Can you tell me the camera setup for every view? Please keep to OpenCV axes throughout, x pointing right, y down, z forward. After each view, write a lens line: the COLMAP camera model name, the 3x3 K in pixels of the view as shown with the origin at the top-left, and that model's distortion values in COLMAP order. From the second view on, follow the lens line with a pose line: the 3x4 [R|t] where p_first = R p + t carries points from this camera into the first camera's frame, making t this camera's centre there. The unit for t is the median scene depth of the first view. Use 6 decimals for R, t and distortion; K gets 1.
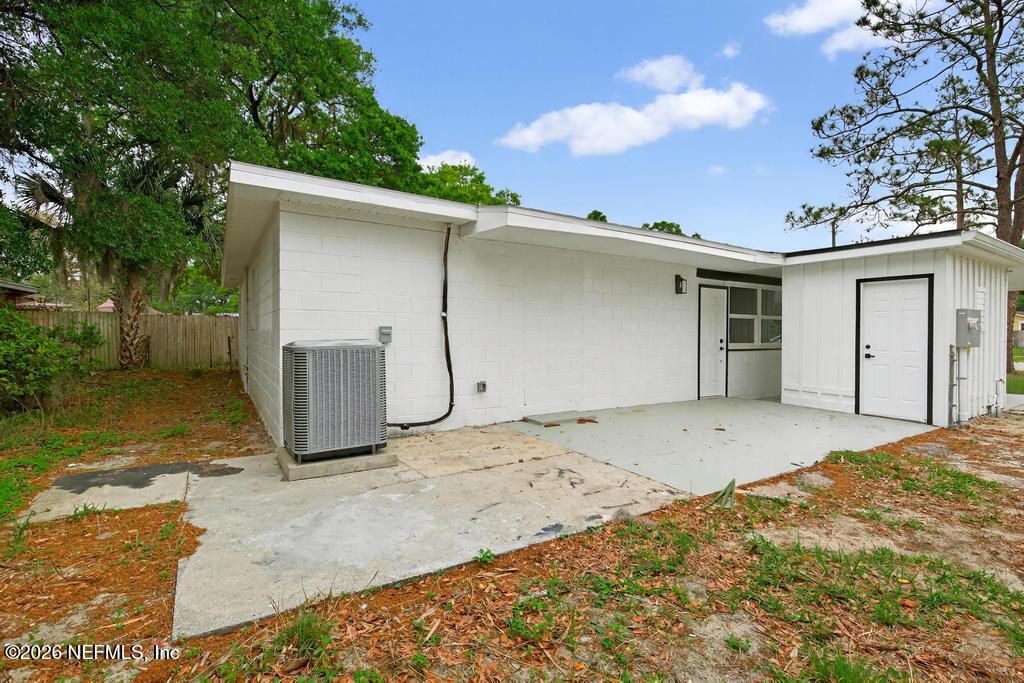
lens RADIAL K [[472.8, 0, 515.9], [0, 472.8, 334.2], [0, 0, 1]] dist [0.002979, -0.002330]
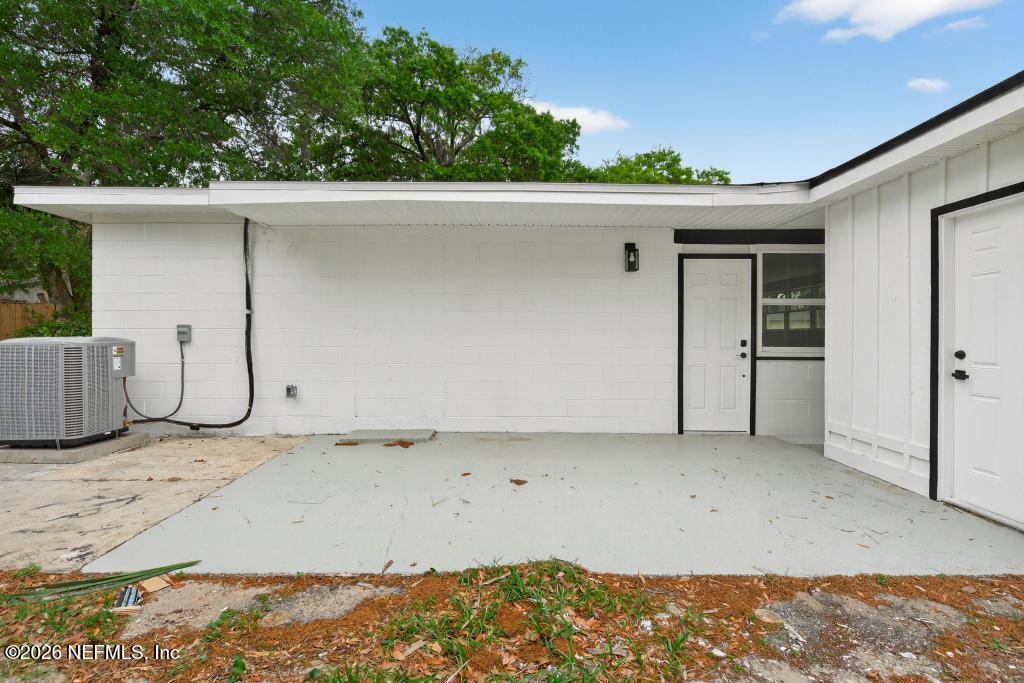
lens RADIAL K [[472.8, 0, 504.7], [0, 472.8, 339.5], [0, 0, 1]] dist [0.002979, -0.002330]
pose [[0.842323, -0.000929, -0.538972, 0.620280], [0.001457, 0.999999, 0.000552, 0.010824], [0.538970, -0.001250, 0.842324, 0.384918]]
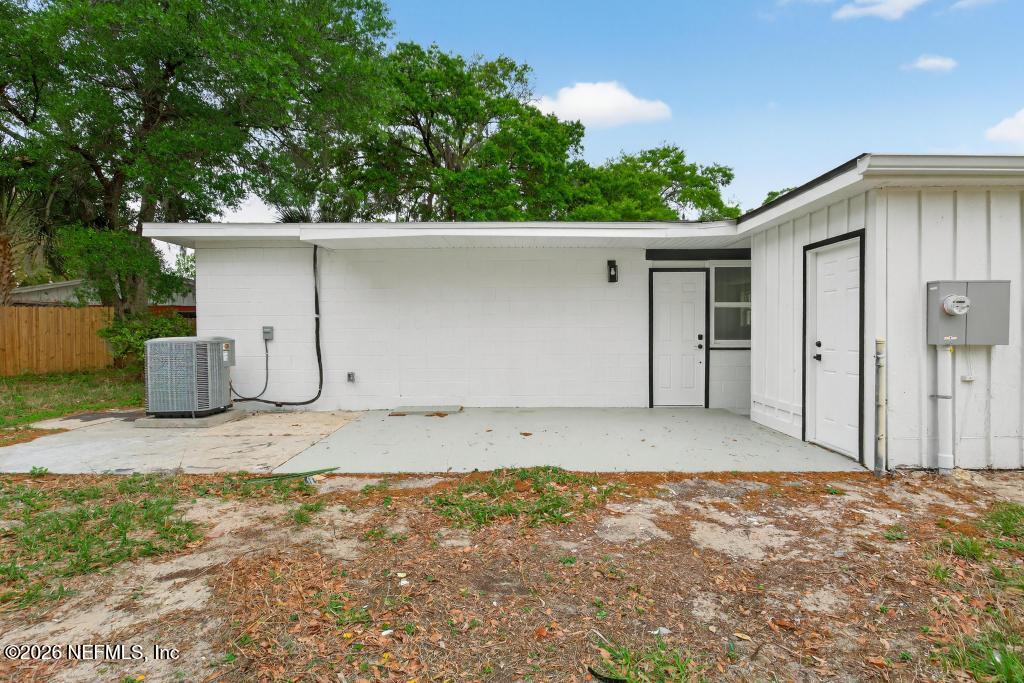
lens RADIAL K [[490.2, 0, 509.5], [0, 490.2, 344.5], [0, 0, 1]] dist [0.005604, 0.001047]
pose [[0.839687, 0.003041, -0.543062, 0.753630], [0.009489, 0.999749, 0.020271, 0.008485], [0.542988, -0.022175, 0.839448, 0.165577]]
